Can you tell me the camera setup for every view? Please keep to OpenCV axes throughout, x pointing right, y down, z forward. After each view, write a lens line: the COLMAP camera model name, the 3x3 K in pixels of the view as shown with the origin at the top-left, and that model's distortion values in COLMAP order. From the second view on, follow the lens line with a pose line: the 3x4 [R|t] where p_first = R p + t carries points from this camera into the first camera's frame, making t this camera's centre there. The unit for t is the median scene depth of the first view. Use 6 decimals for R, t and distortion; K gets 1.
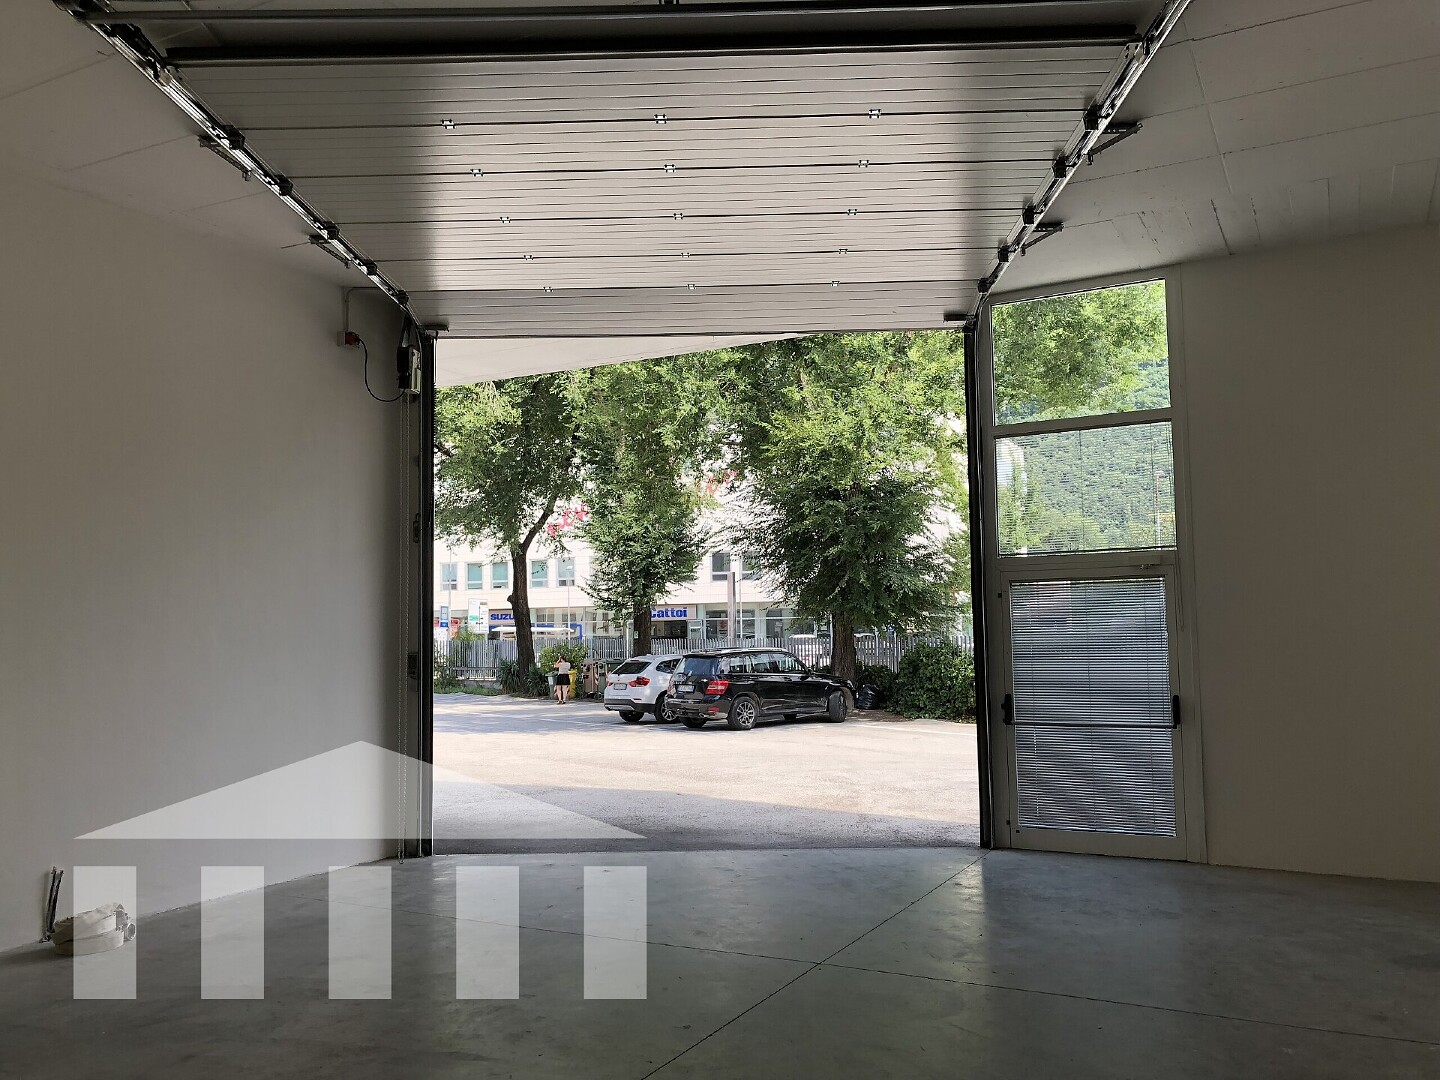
lens RADIAL K [[1176.0, 0, 711.4], [0, 1176.0, 539.7], [0, 0, 1]] dist [0.035144, -0.049384]
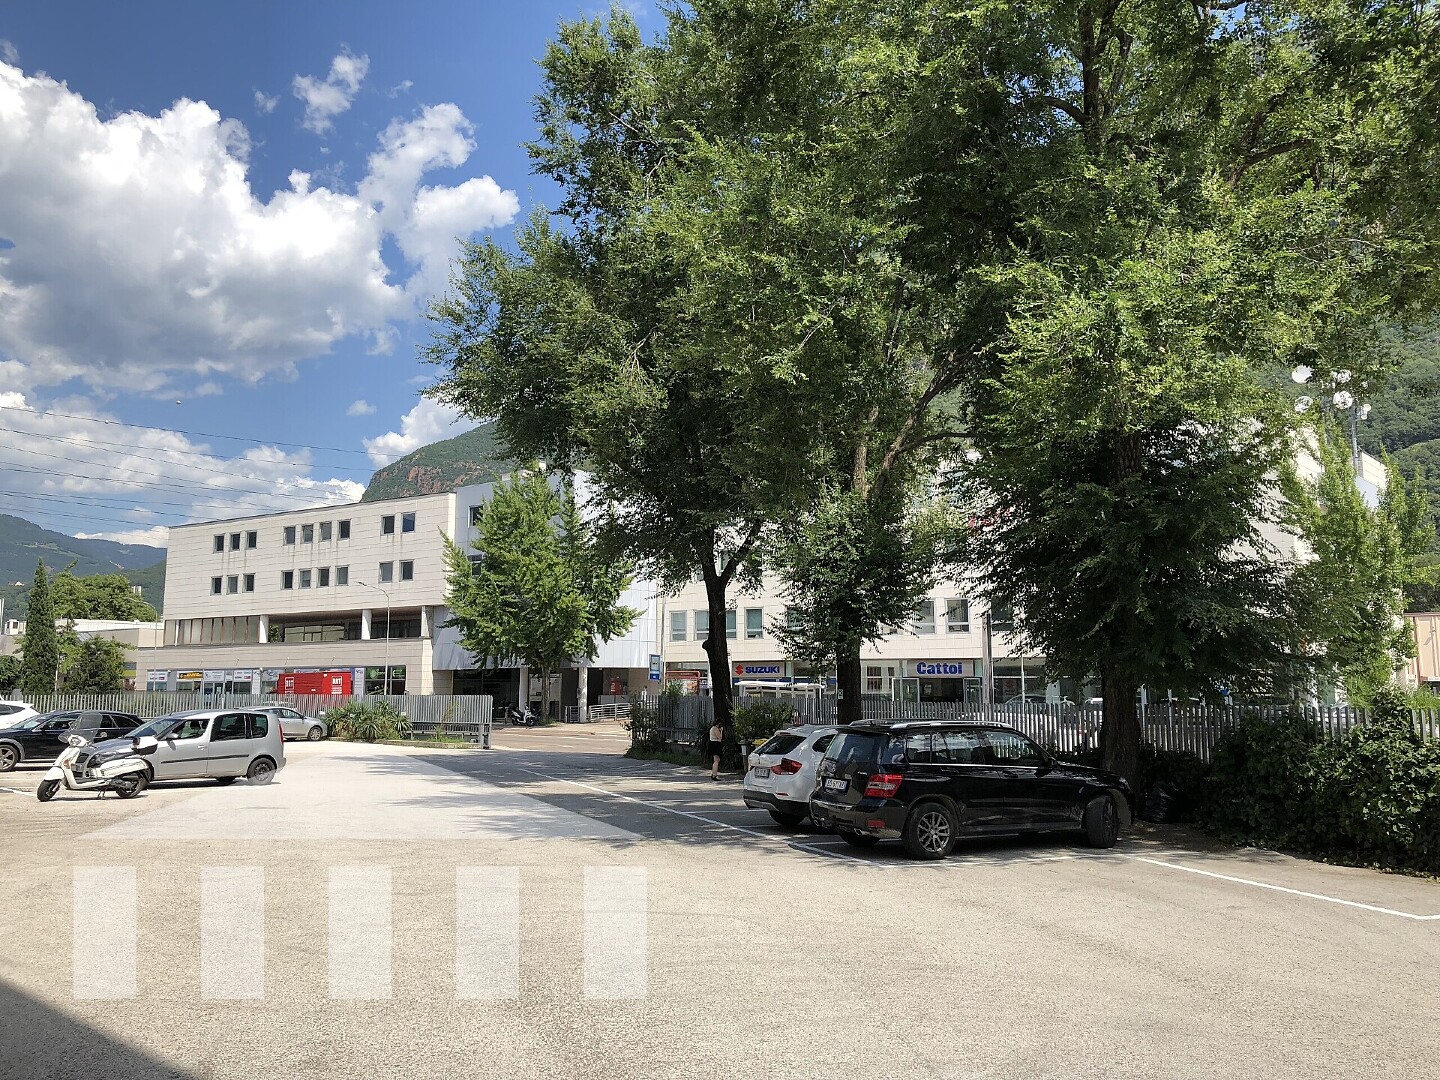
lens RADIAL K [[1176.0, 0, 733.5], [0, 1176.0, 543.1], [0, 0, 1]] dist [0.035144, -0.049384]
pose [[0.970556, -0.012098, -0.240570, 0.068808], [0.001359, 0.998997, -0.044755, 0.025136], [0.240870, 0.043111, 0.969599, 0.346549]]
